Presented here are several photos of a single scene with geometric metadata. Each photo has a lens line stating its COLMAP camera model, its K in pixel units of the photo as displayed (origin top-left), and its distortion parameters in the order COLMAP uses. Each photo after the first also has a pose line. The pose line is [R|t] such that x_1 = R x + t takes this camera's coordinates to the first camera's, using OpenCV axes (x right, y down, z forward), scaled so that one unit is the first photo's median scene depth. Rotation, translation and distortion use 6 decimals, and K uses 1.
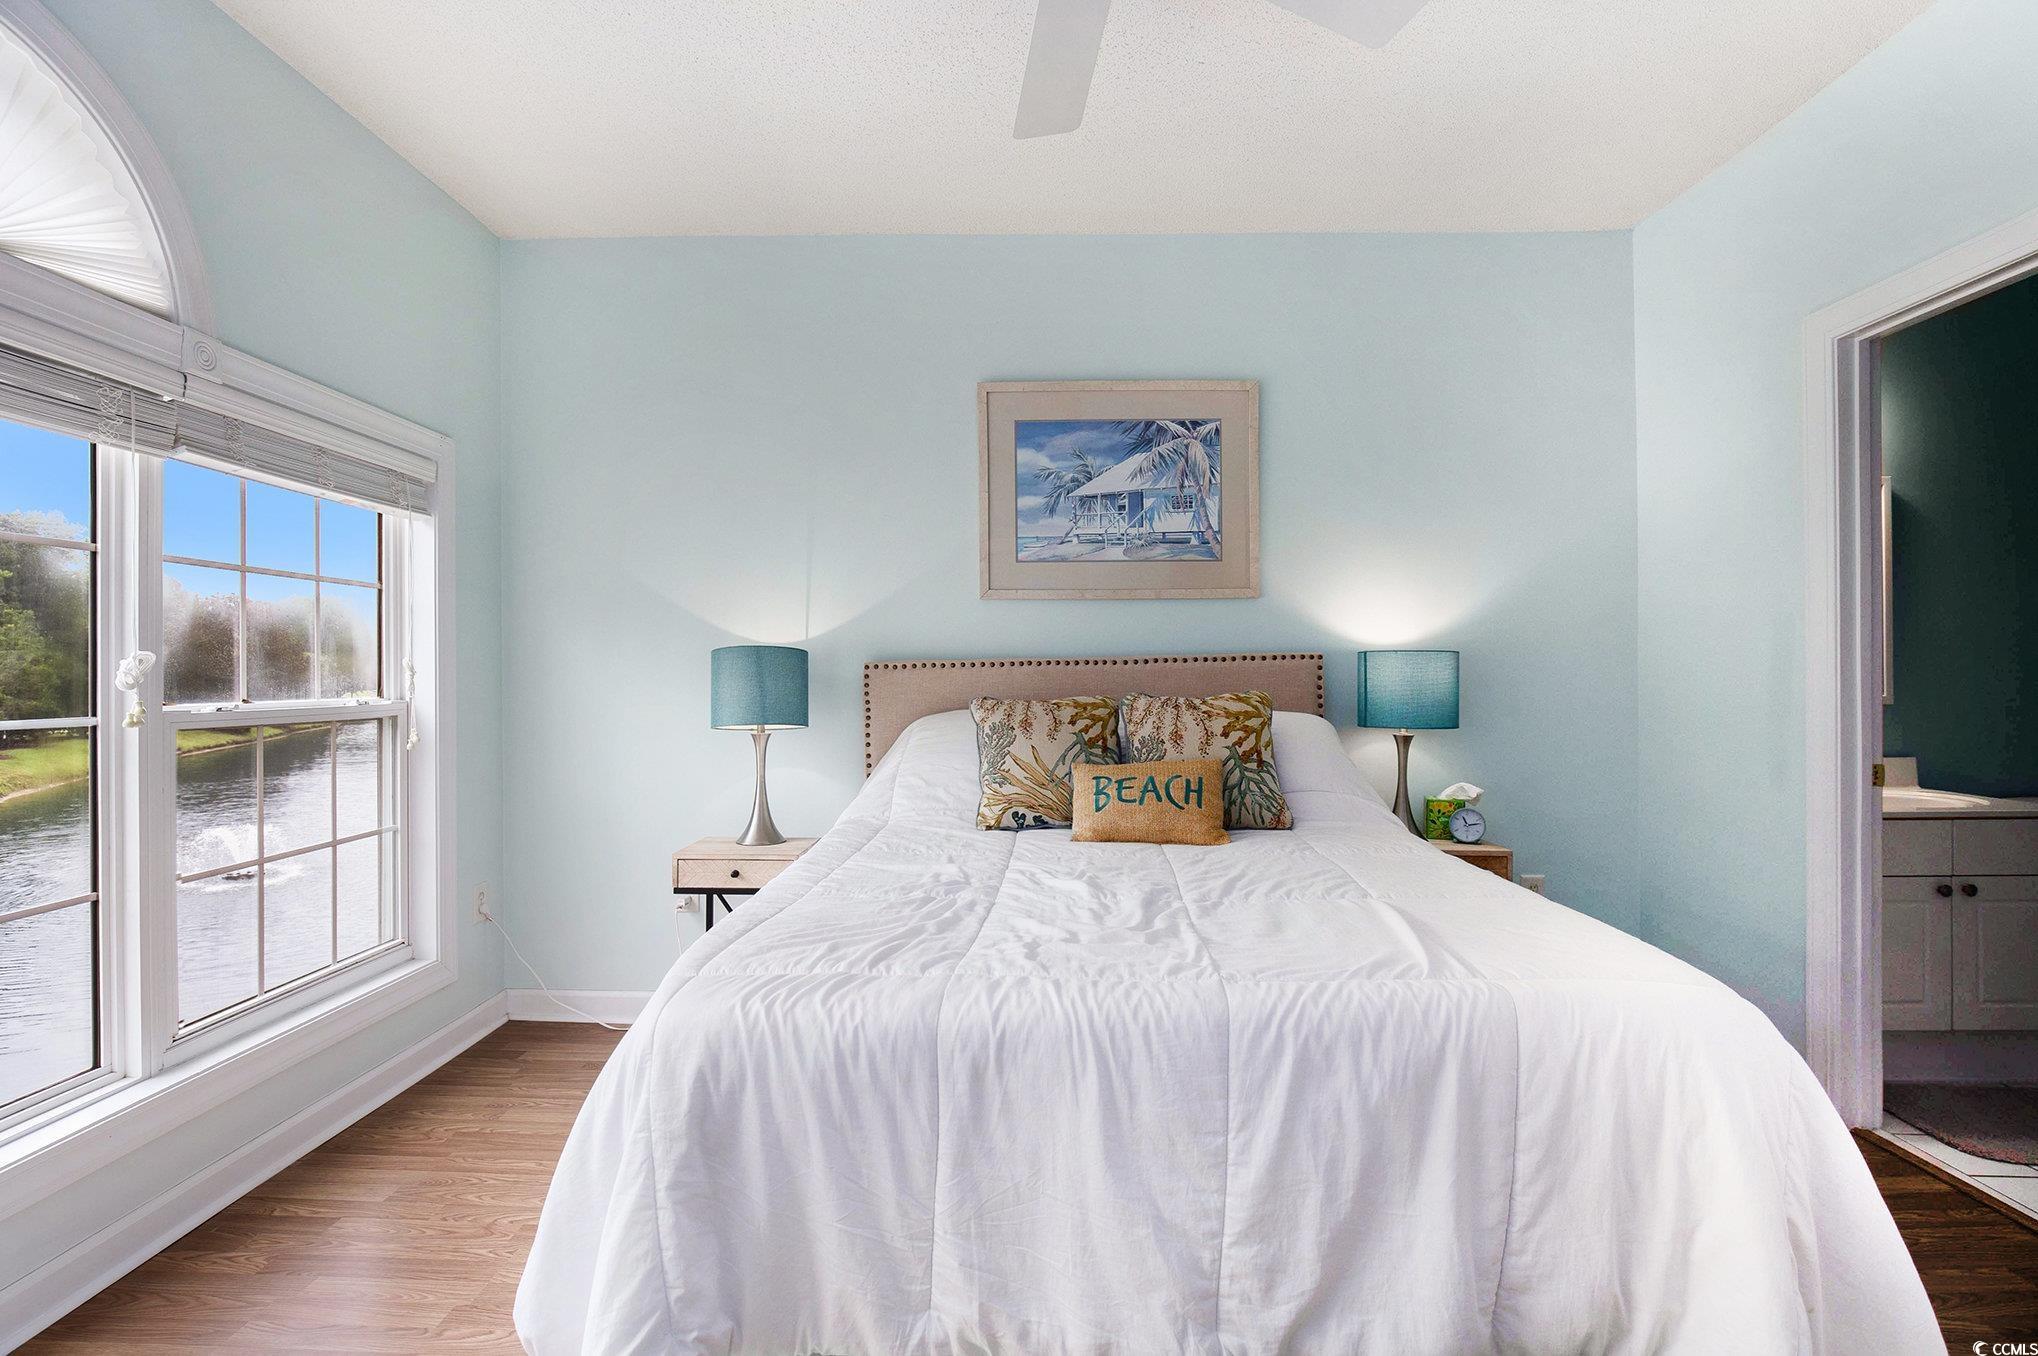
lens RADIAL K [[980.8, 0, 1019.0], [0, 980.8, 678.0], [0, 0, 1]] dist [-0.018878, -0.000260]
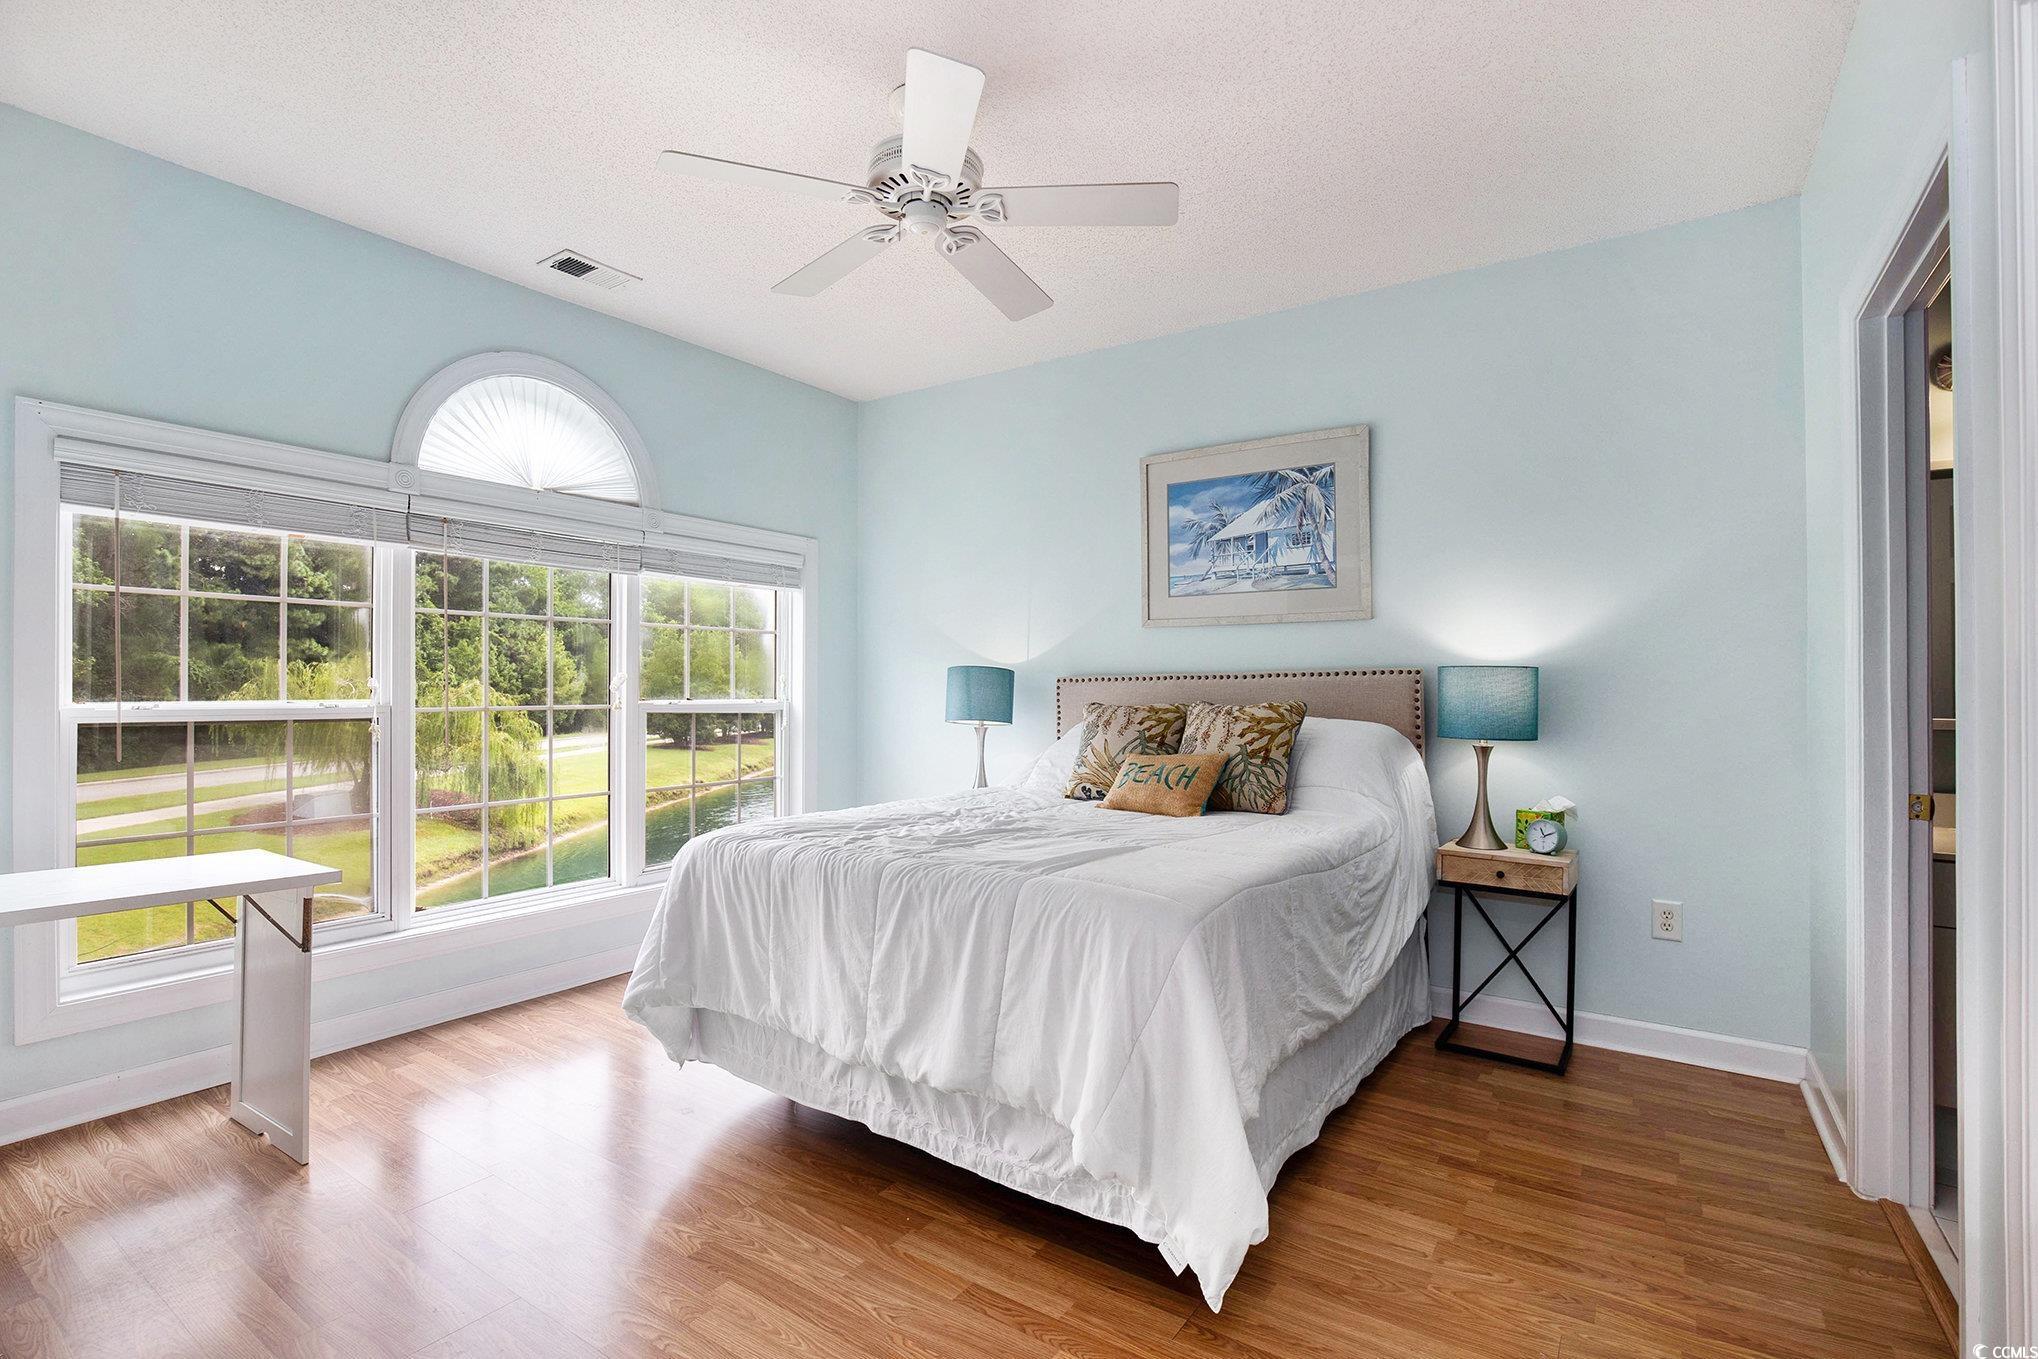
lens RADIAL K [[943.7, 0, 1001.1], [0, 943.7, 687.2], [0, 0, 1]] dist [0.002059, 0.000153]
pose [[0.834034, 0.005435, -0.551686, 0.489797], [-0.008140, 0.999964, -0.002455, 0.001895], [0.551653, 0.006538, 0.834048, -0.126521]]
